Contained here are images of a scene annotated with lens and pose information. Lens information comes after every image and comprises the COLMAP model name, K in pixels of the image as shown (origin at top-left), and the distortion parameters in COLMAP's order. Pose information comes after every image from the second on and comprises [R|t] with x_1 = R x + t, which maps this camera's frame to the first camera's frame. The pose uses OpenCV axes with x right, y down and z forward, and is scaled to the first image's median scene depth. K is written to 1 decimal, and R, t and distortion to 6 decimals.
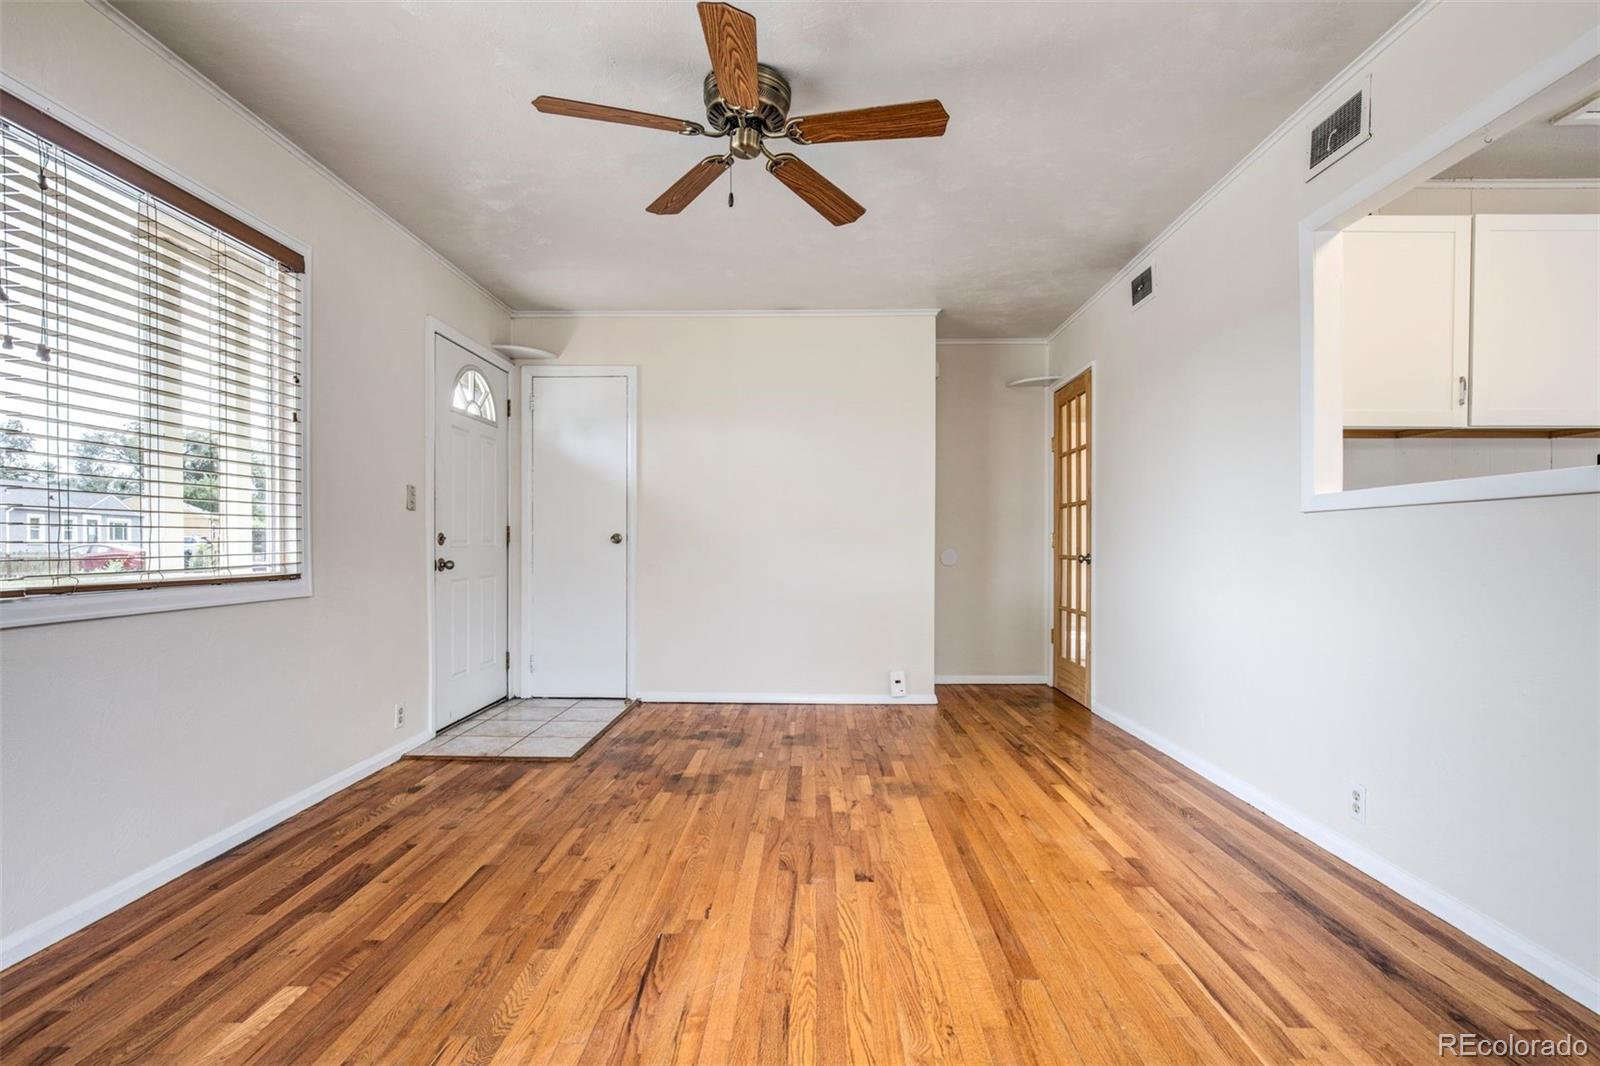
lens RADIAL K [[739.2, 0, 804.2], [0, 739.2, 574.0], [0, 0, 1]] dist [-0.016333, 0.004585]
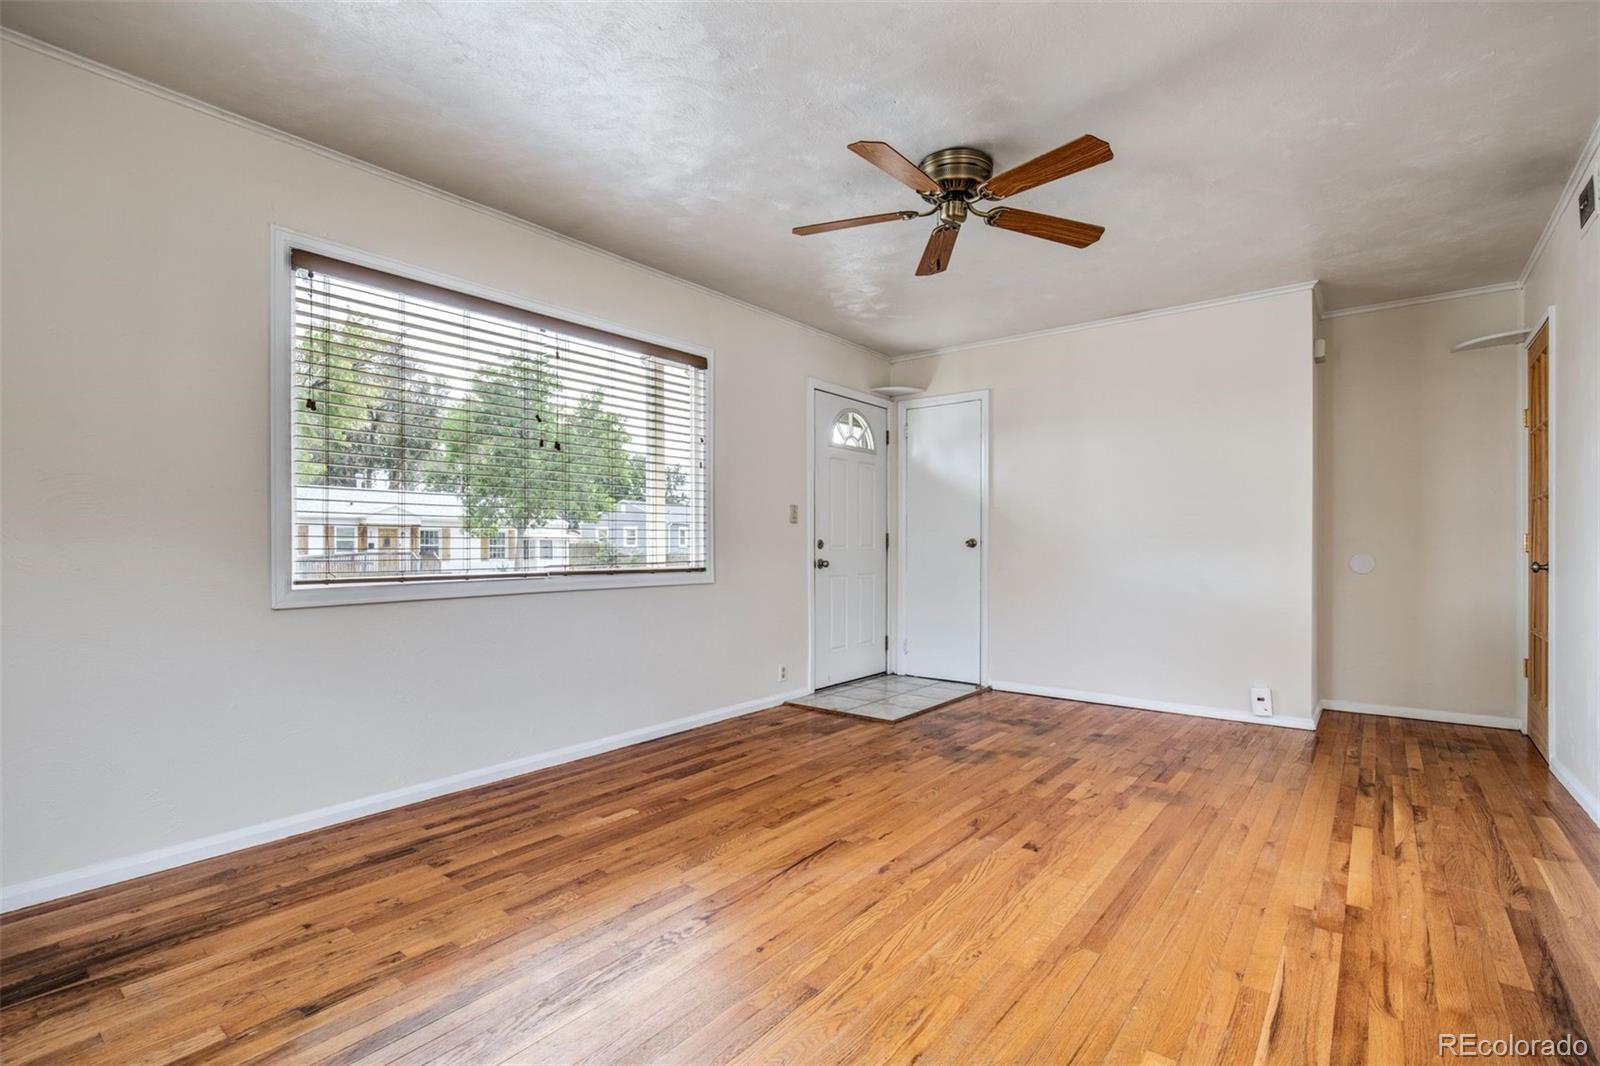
lens RADIAL K [[739.2, 0, 809.2], [0, 739.2, 546.0], [0, 0, 1]] dist [-0.016333, 0.004585]
pose [[0.794314, -0.002566, -0.607502, 0.417900], [-0.022580, 0.999175, -0.033744, 0.007739], [0.607088, 0.040521, 0.793601, -0.075608]]
